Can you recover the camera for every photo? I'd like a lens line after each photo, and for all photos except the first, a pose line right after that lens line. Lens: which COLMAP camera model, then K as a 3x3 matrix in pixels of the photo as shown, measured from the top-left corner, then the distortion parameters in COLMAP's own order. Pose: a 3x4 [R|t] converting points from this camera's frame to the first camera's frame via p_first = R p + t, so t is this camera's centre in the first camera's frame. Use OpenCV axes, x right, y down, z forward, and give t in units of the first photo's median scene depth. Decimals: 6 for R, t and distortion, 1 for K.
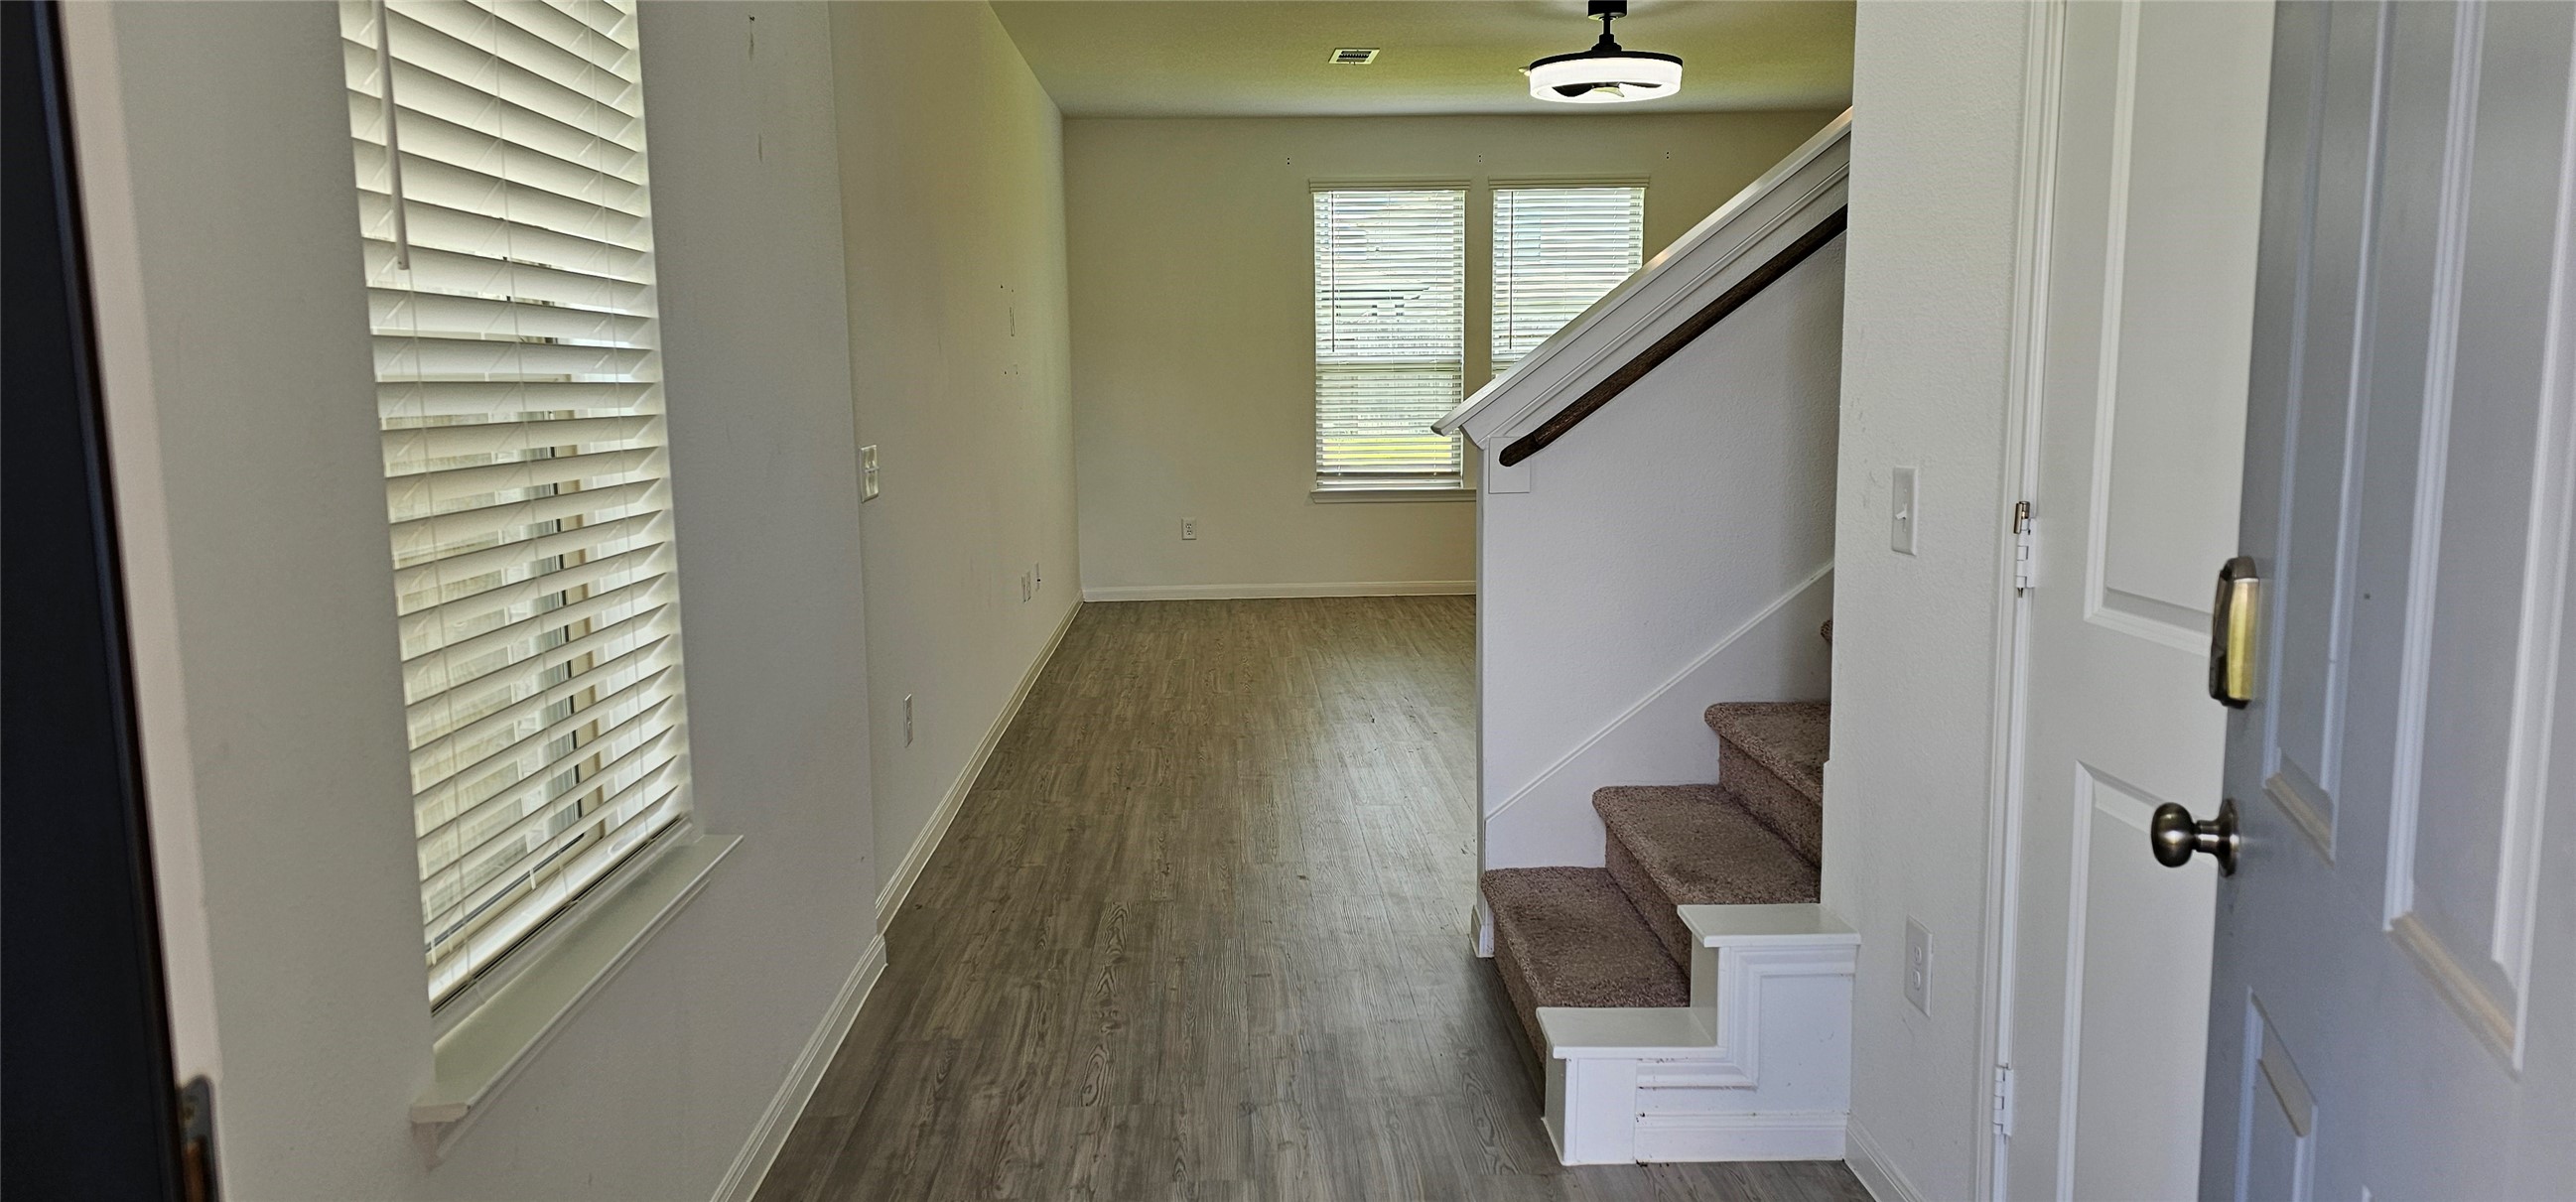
lens RADIAL K [[1697.7, 0, 1288.0], [0, 1697.7, 601.0], [0, 0, 1]] dist [-0.000197, 0.000033]
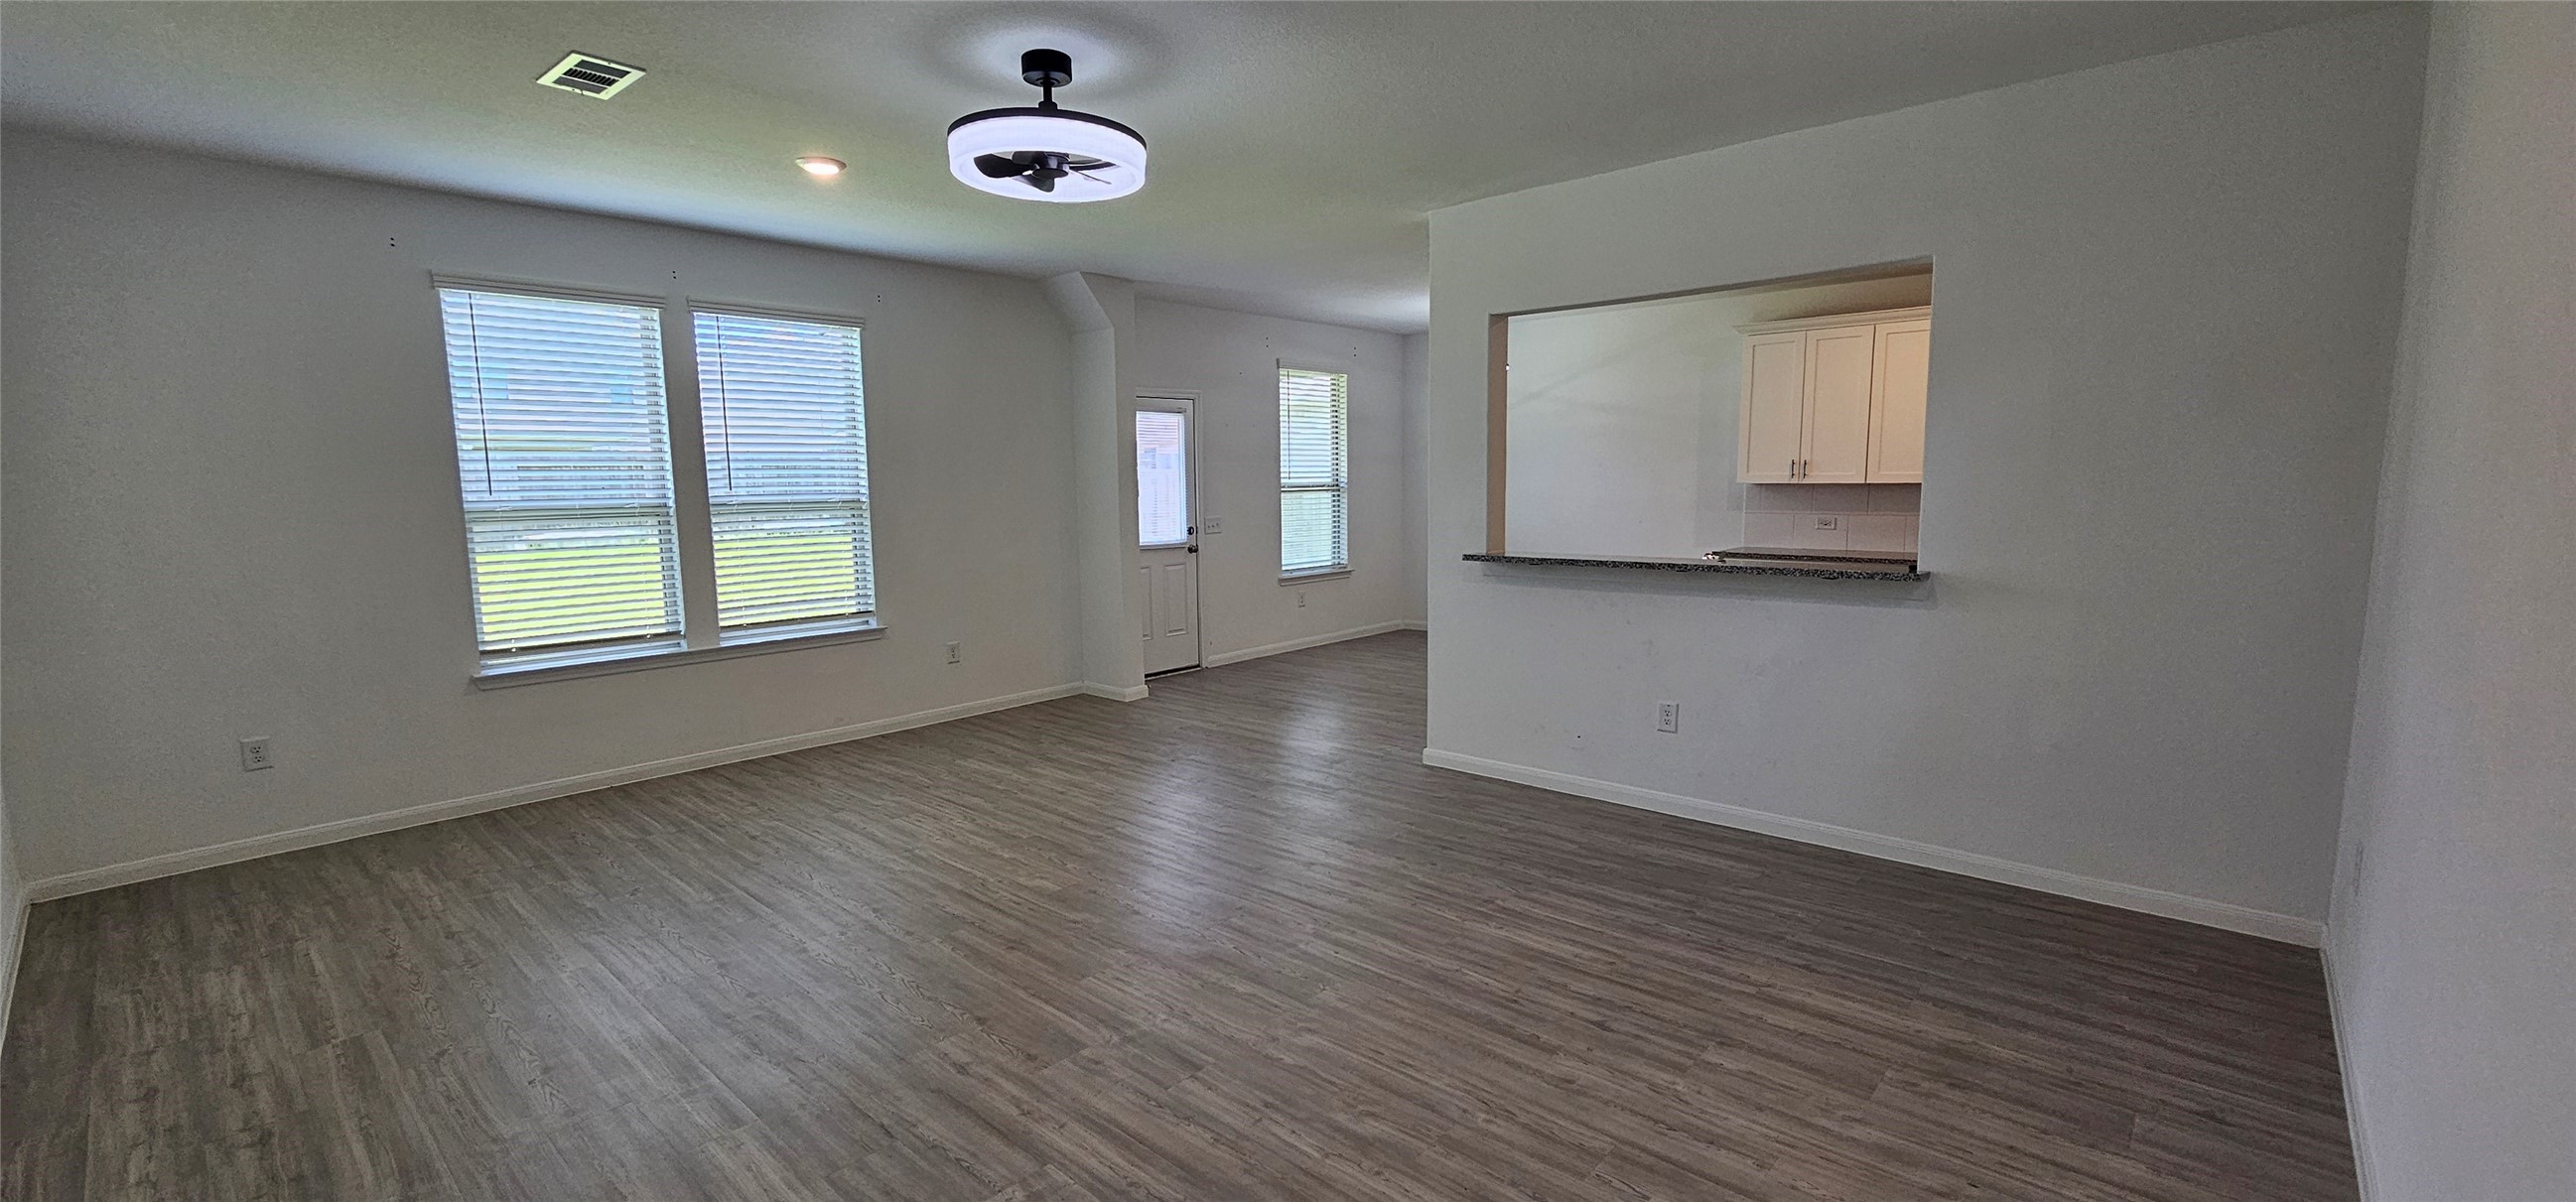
lens RADIAL K [[1046.3, 0, 1288.0], [0, 1046.3, 601.0], [0, 0, 1]] dist [-0.002171, -0.000337]
pose [[0.698083, -0.080053, 0.711528, -0.063119], [0.095270, 0.995279, 0.018507, -0.072736], [-0.709651, 0.054868, 0.702414, 0.405462]]
